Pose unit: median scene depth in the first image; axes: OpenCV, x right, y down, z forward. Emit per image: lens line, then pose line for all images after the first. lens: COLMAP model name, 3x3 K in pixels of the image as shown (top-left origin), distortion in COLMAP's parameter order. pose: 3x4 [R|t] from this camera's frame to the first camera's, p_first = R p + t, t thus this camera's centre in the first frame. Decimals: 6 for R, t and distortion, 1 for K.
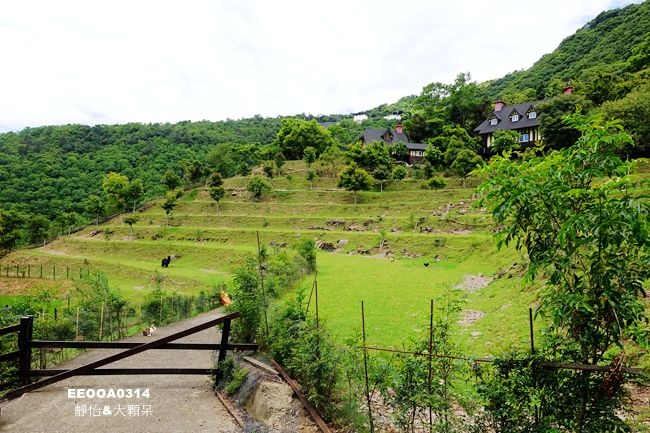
lens RADIAL K [[455.2, 0, 324.1], [0, 455.2, 217.8], [0, 0, 1]] dist [-0.005383, -0.005468]
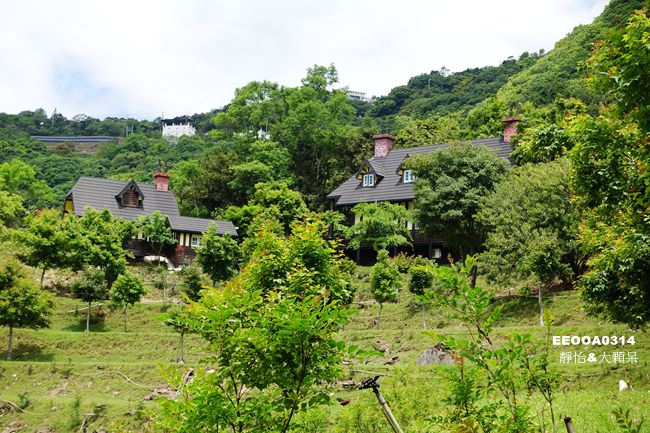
lens RADIAL K [[1113.1, 0, 325.4], [0, 1113.1, 216.3], [0, 0, 1]] dist [-0.021499, 0.000000]
pose [[0.976513, 0.055678, 0.208141, 0.100341], [-0.025958, 0.989399, -0.142883, -0.016509], [-0.213890, 0.134124, 0.967606, -0.053407]]
